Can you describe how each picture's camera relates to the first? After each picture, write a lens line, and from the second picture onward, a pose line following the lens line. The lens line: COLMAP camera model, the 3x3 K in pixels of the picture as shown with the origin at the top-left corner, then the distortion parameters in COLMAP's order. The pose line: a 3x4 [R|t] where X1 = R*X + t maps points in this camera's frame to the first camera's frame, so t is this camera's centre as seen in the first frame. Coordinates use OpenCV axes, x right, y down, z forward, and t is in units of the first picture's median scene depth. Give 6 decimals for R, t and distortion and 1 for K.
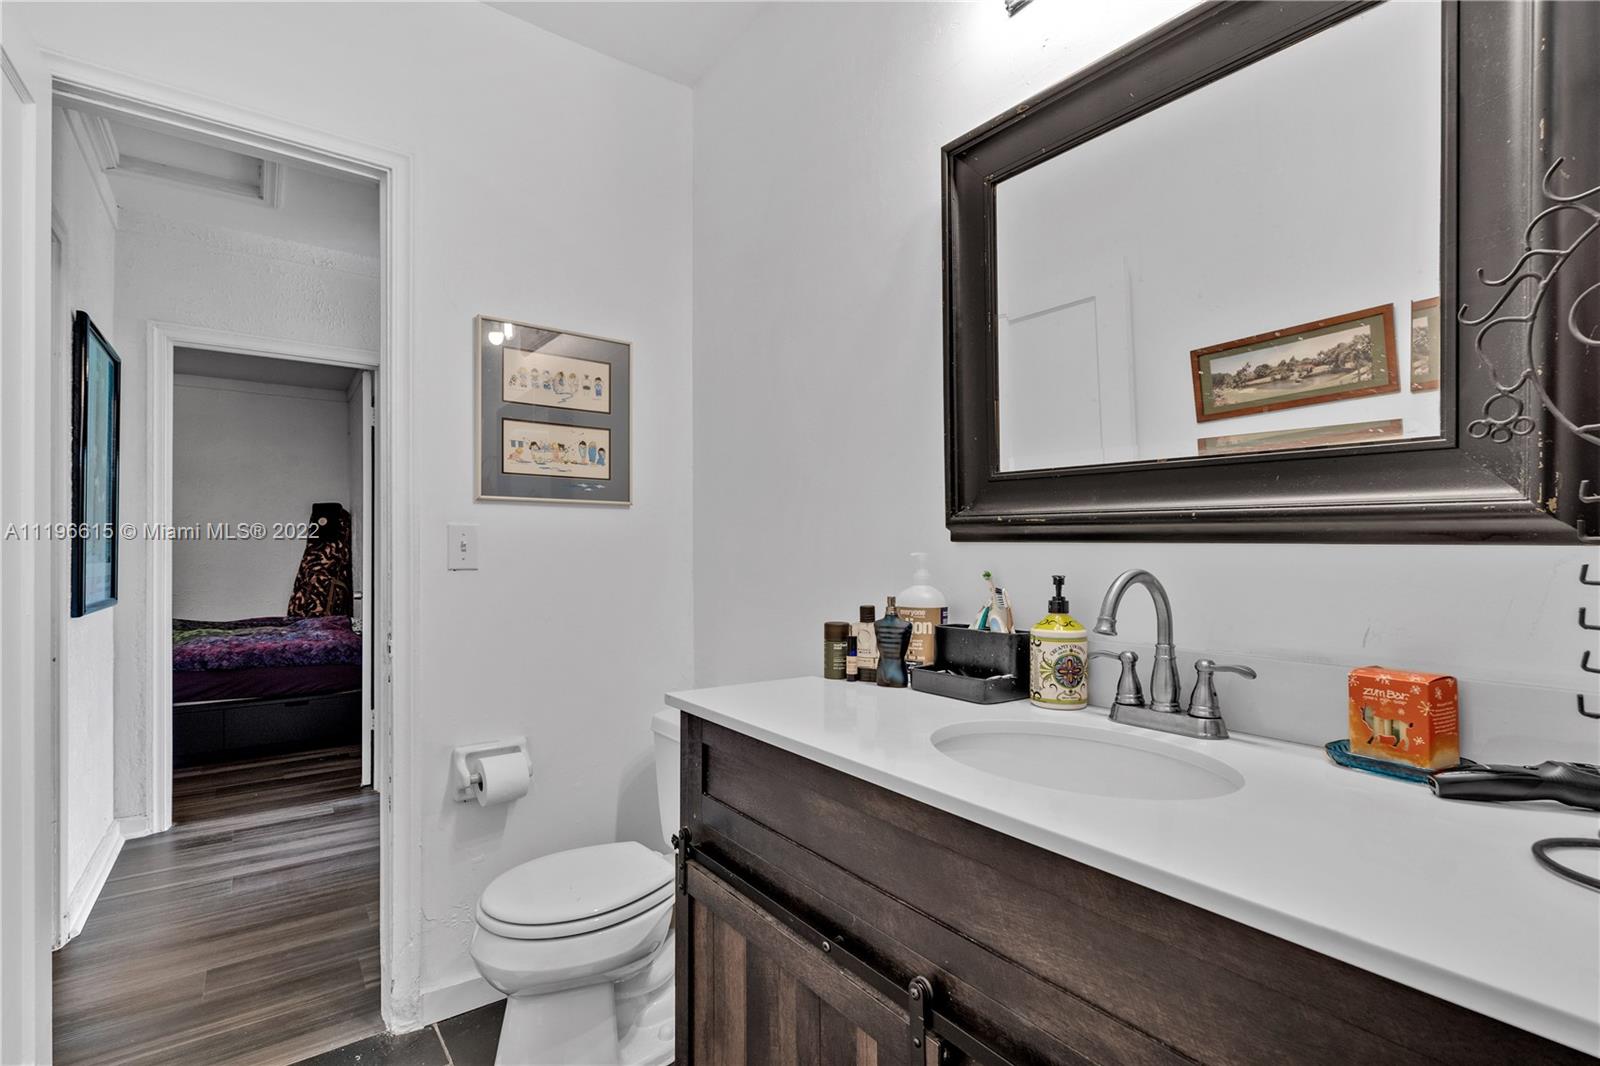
lens RADIAL K [[749.0, 0, 811.0], [0, 749.0, 536.3], [0, 0, 1]] dist [-0.005845, 0.000255]
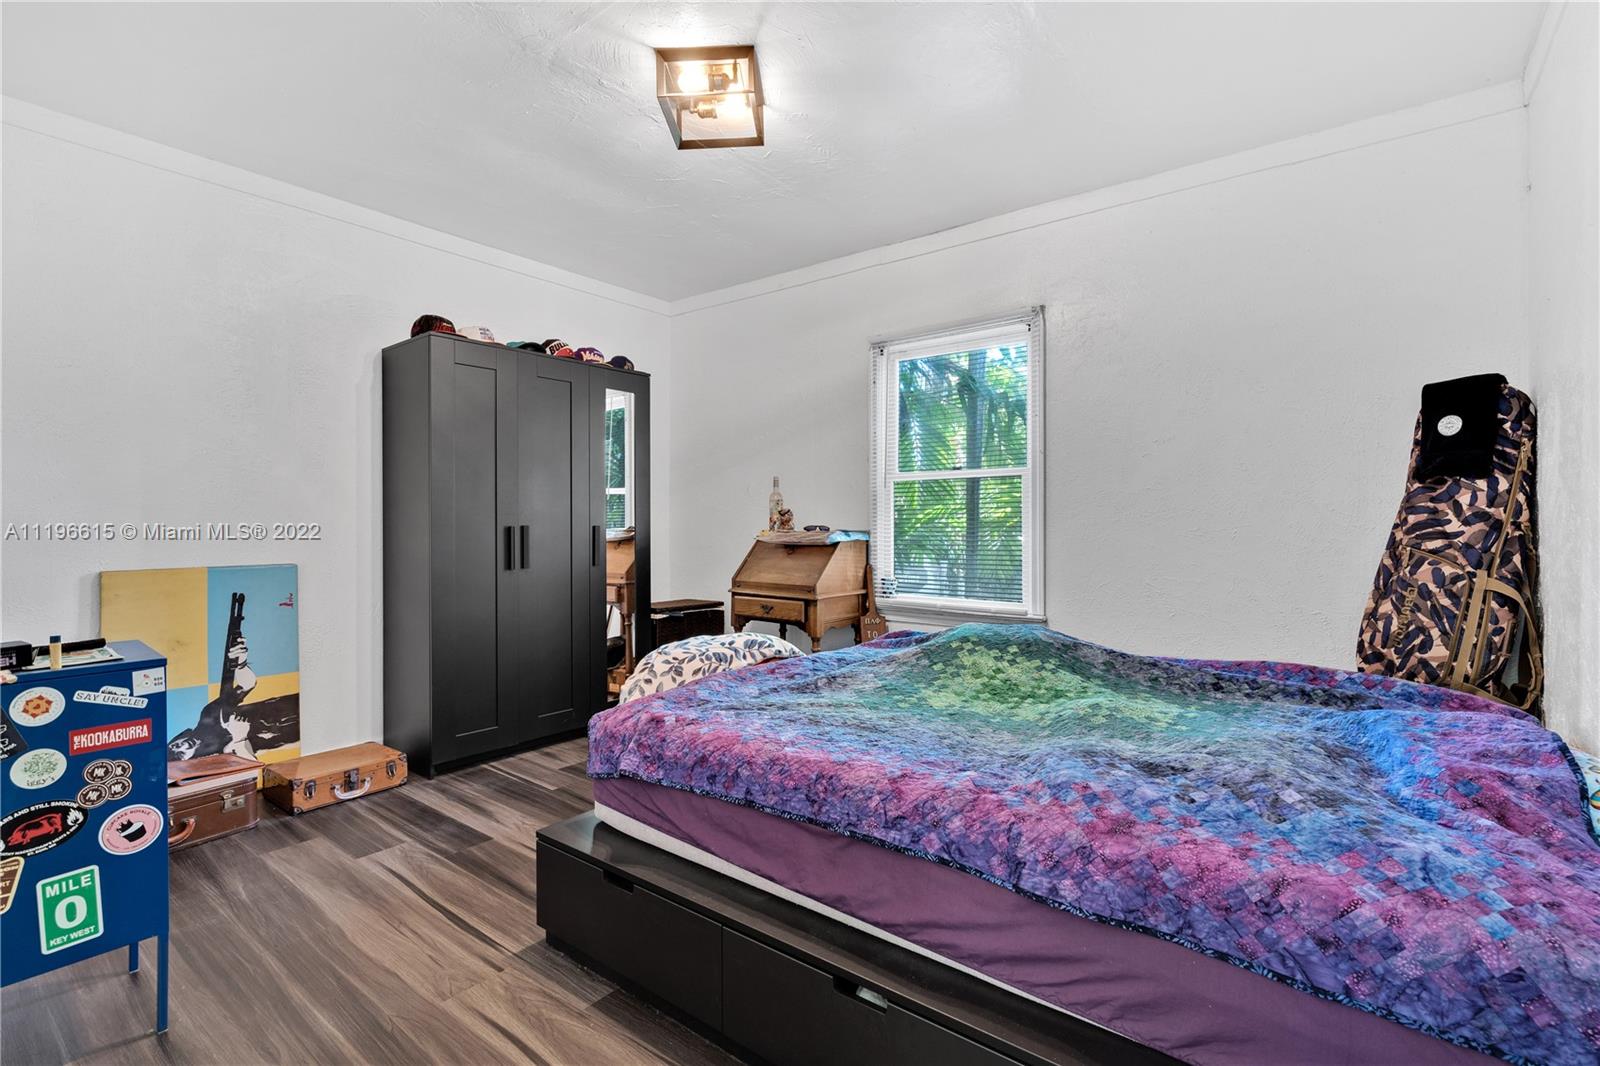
lens RADIAL K [[749.0, 0, 802.0], [0, 749.0, 522.9], [0, 0, 1]] dist [-0.005845, 0.000255]
pose [[0.276689, 0.016186, -0.960823, -0.383312], [0.017193, 0.999615, 0.021790, 0.017369], [0.960806, -0.022549, 0.276304, 0.583328]]
